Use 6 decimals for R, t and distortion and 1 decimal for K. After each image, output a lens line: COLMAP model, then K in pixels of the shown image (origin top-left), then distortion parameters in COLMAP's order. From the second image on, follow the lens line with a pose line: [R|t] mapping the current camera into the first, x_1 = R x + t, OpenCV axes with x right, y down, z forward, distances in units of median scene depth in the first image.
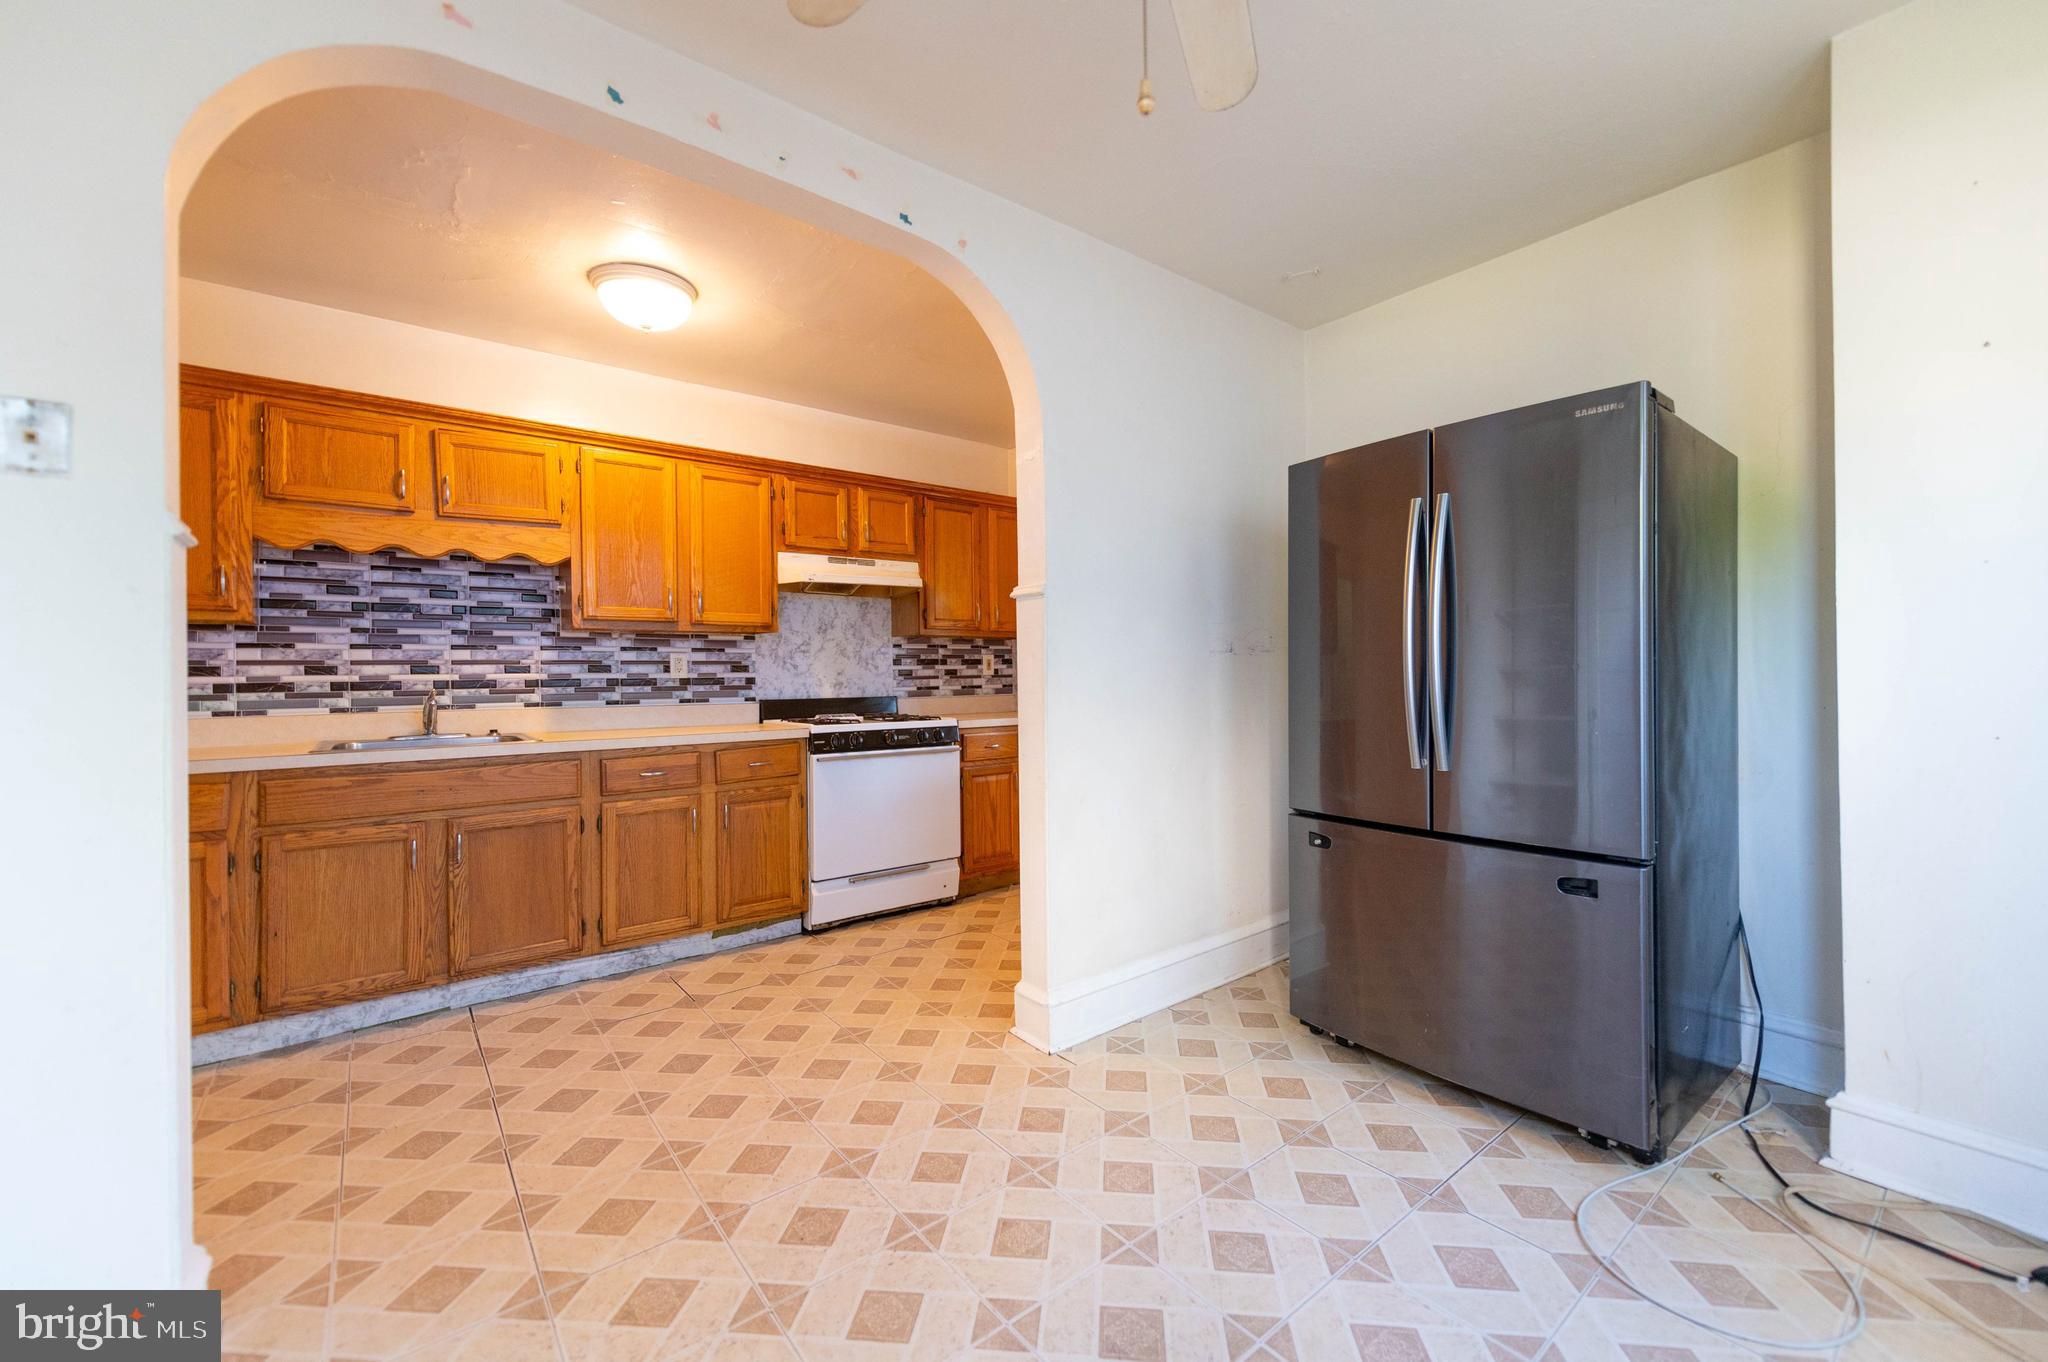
lens RADIAL K [[799.7, 0, 1032.8], [0, 799.7, 676.1], [0, 0, 1]] dist [0.014733, -0.004760]
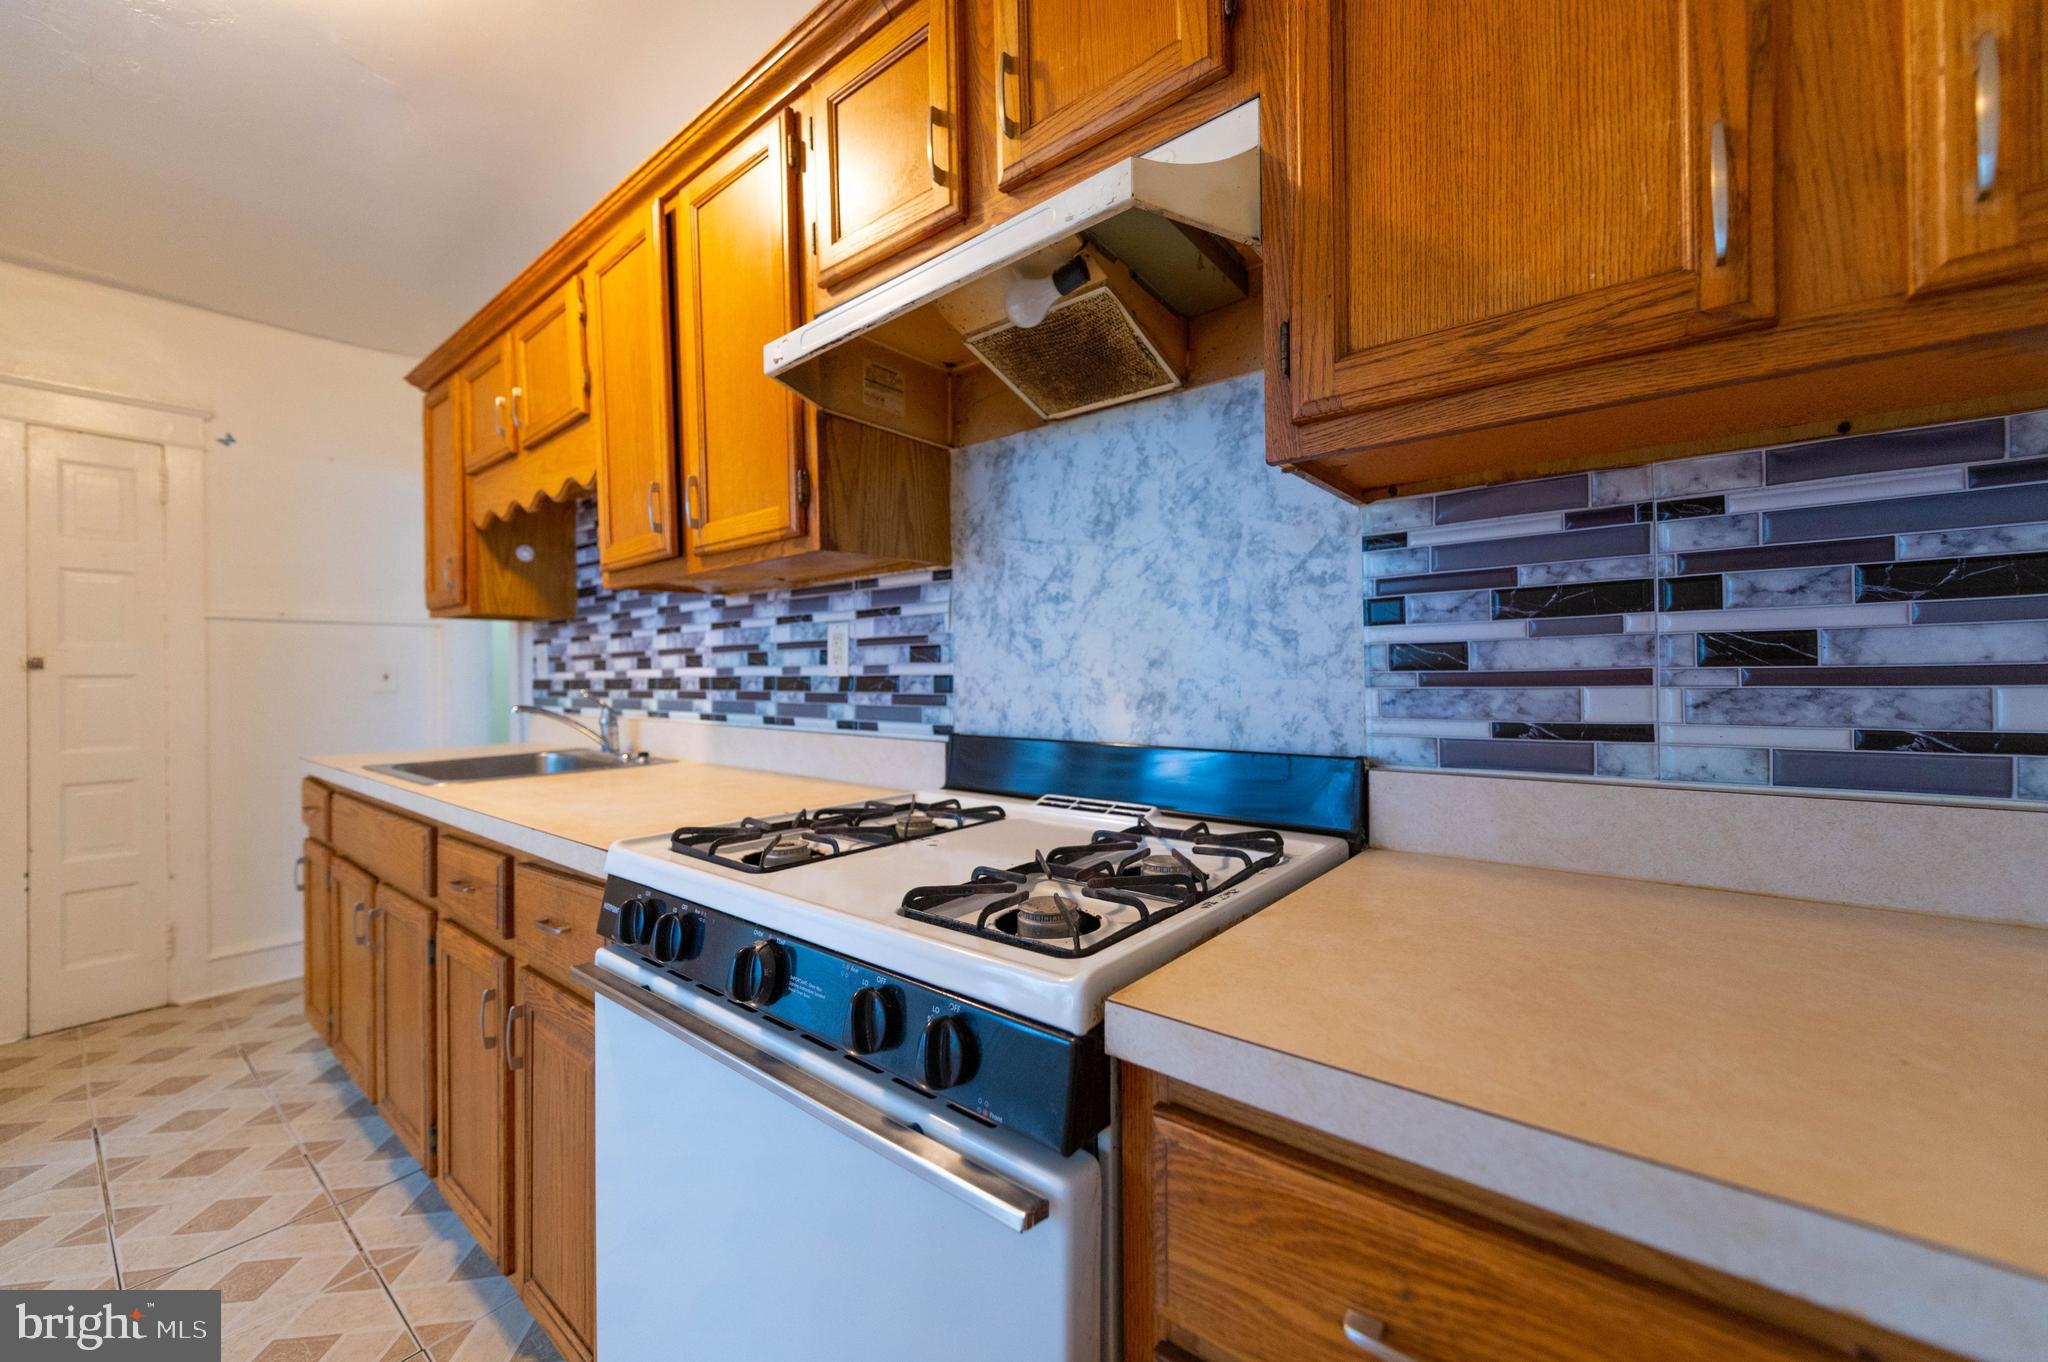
lens RADIAL K [[799.7, 0, 1035.8], [0, 799.7, 677.2], [0, 0, 1]] dist [0.014733, -0.004760]
pose [[0.212073, 0.012551, -0.977173, 0.048276], [0.007108, 0.999871, 0.014385, -0.002947], [0.977228, -0.009997, 0.211957, 1.094658]]
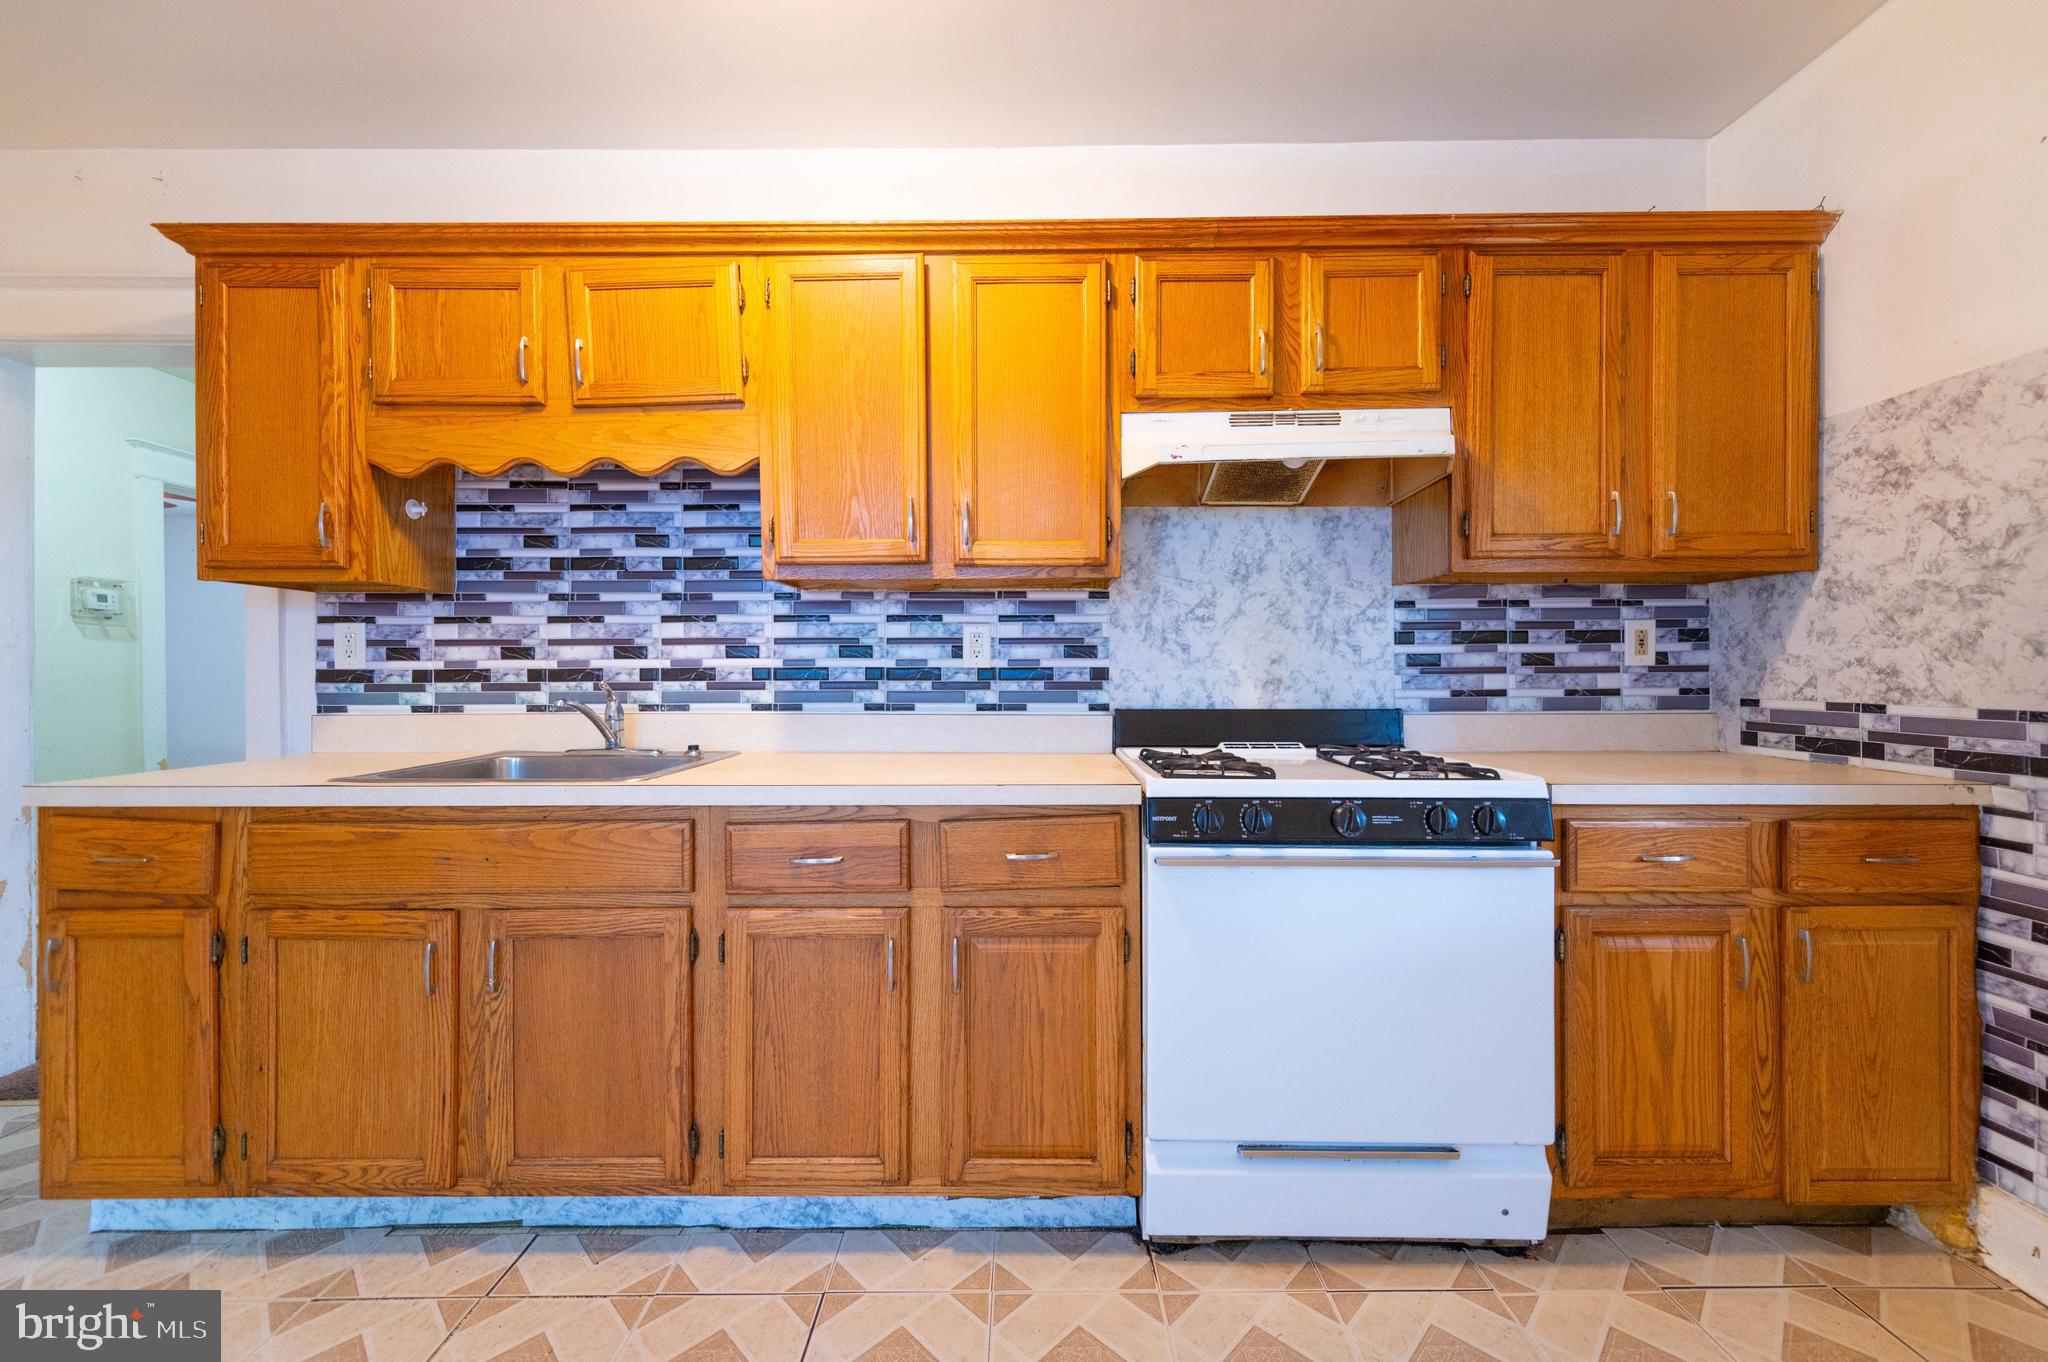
lens RADIAL K [[799.7, 0, 1035.5], [0, 799.7, 675.4], [0, 0, 1]] dist [0.014733, -0.004760]
pose [[0.779665, 0.013105, -0.626060, -0.051918], [-0.006731, 0.999899, 0.012547, 0.000754], [0.626161, -0.005568, 0.779674, 0.623820]]
